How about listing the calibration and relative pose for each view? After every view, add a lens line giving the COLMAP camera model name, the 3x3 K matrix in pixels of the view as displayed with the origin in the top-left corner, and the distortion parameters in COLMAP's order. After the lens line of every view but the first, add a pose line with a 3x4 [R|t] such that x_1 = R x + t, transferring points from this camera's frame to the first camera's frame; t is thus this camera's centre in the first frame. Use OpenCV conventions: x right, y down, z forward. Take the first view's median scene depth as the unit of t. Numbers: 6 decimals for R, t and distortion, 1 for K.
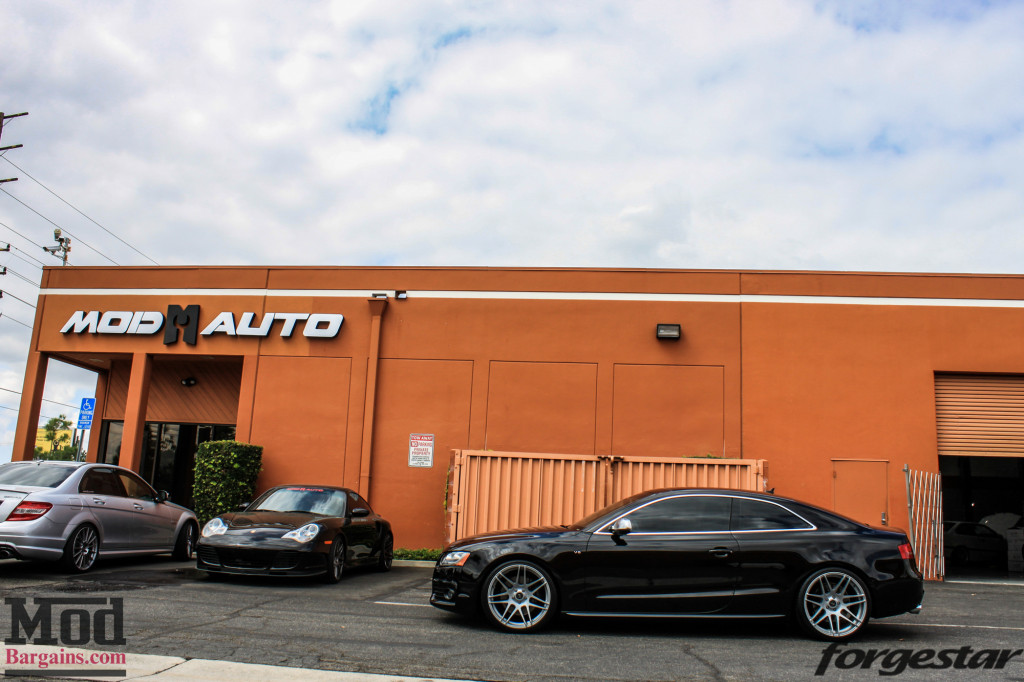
lens RADIAL K [[845.7, 0, 512.0], [0, 845.7, 341.0], [0, 0, 1]] dist [-0.199419, 0.203962]
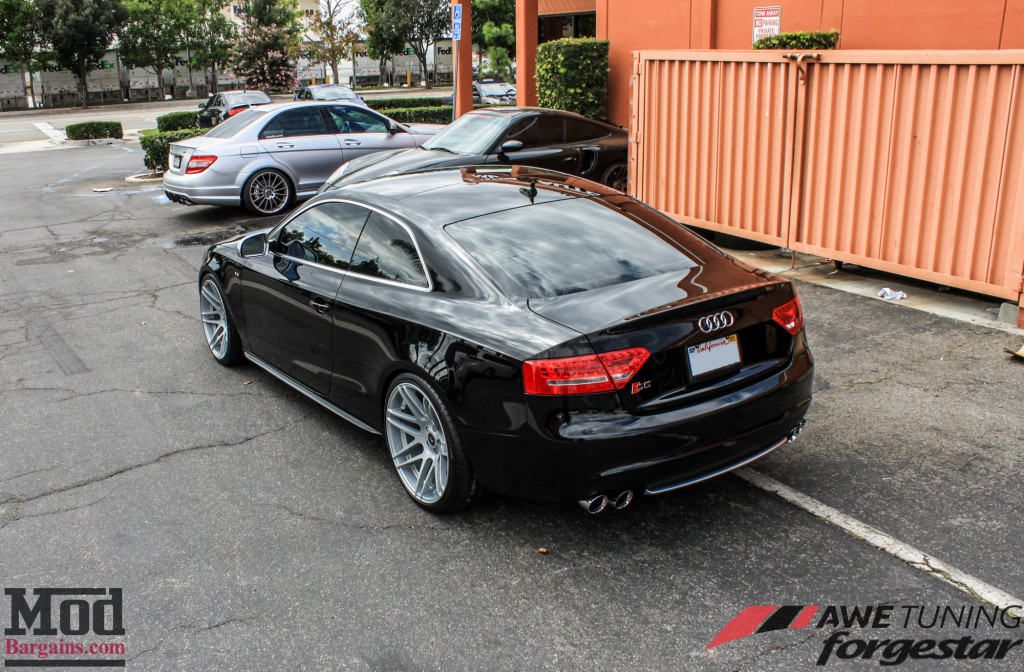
lens RADIAL K [[936.9, 0, 454.8], [0, 936.9, 350.8], [0, 0, 1]] dist [-0.181786, 0.165966]
pose [[0.589244, 0.187653, -0.785862, 0.490404], [0.225320, 0.895900, 0.382875, 0.028615], [0.775901, -0.402677, 0.485622, 0.427466]]
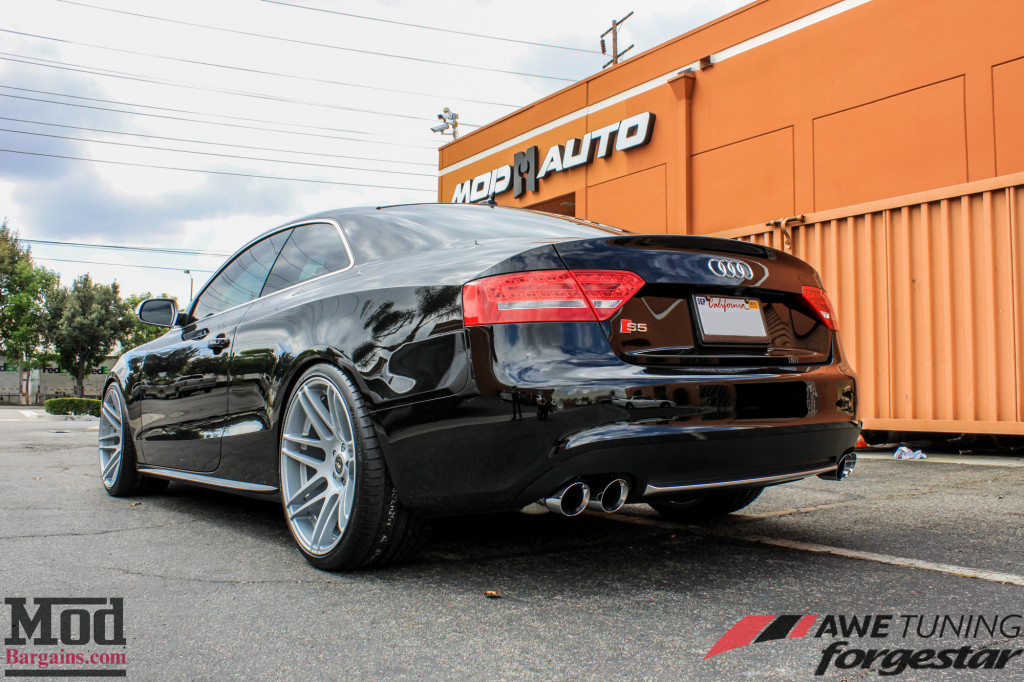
lens RADIAL K [[908.7, 0, 512.0], [0, 908.7, 341.0], [0, 0, 1]] dist [-0.174796, 0.187105]
pose [[0.648976, -0.084568, -0.756094, 0.429820], [0.184709, 0.981583, 0.048752, 0.151226], [0.738047, -0.171296, 0.652644, 0.460823]]
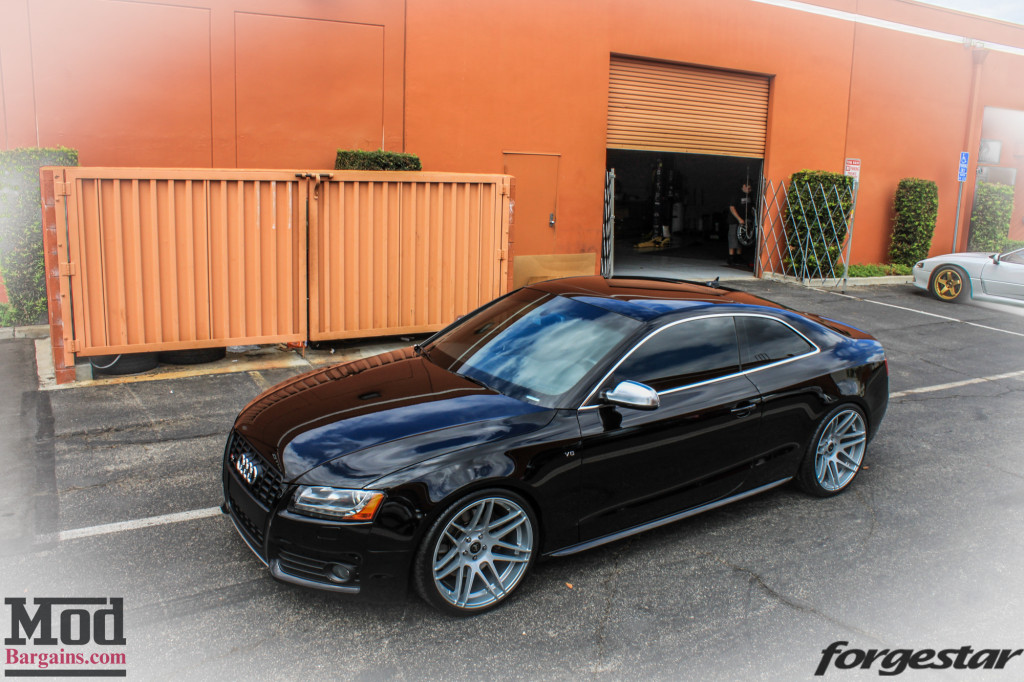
lens RADIAL K [[845.7, 0, 512.0], [0, 845.7, 341.0], [0, 0, 1]] dist [-0.199419, 0.203962]
pose [[0.797505, -0.144290, 0.585805, -0.158652], [-0.122167, 0.912242, 0.391011, -0.017719], [-0.590814, -0.383399, 0.709890, 0.383496]]
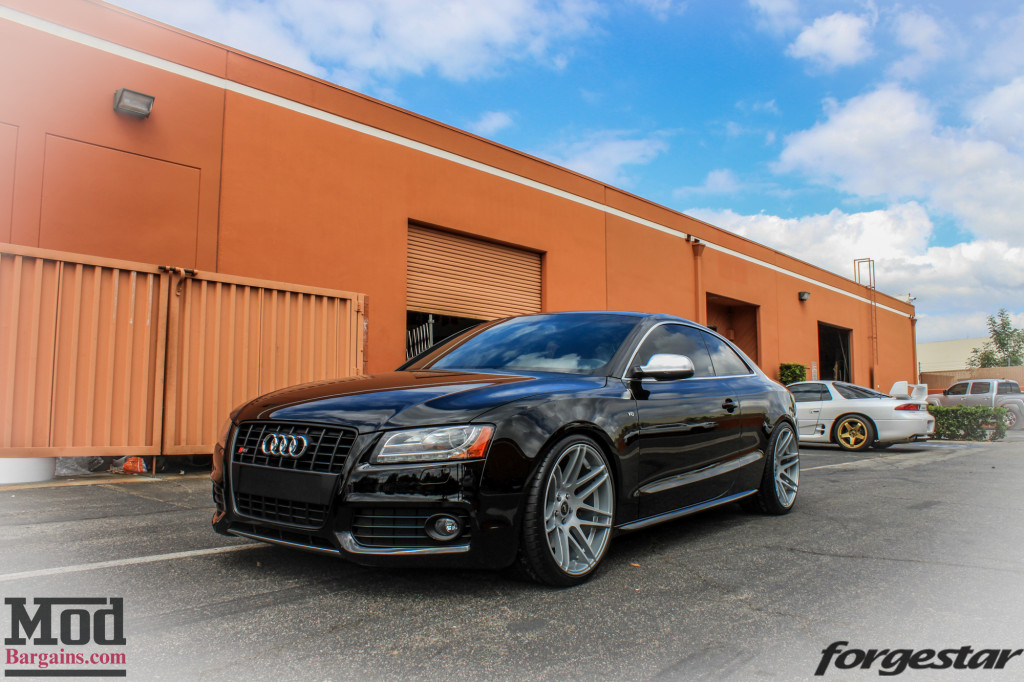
lens RADIAL K [[845.7, 0, 512.0], [0, 845.7, 341.0], [0, 0, 1]] dist [-0.199419, 0.203962]
pose [[0.543370, 0.026056, 0.839089, -0.247643], [-0.158008, 0.984828, 0.071740, 0.105820], [-0.824489, -0.171564, 0.539244, 0.456953]]
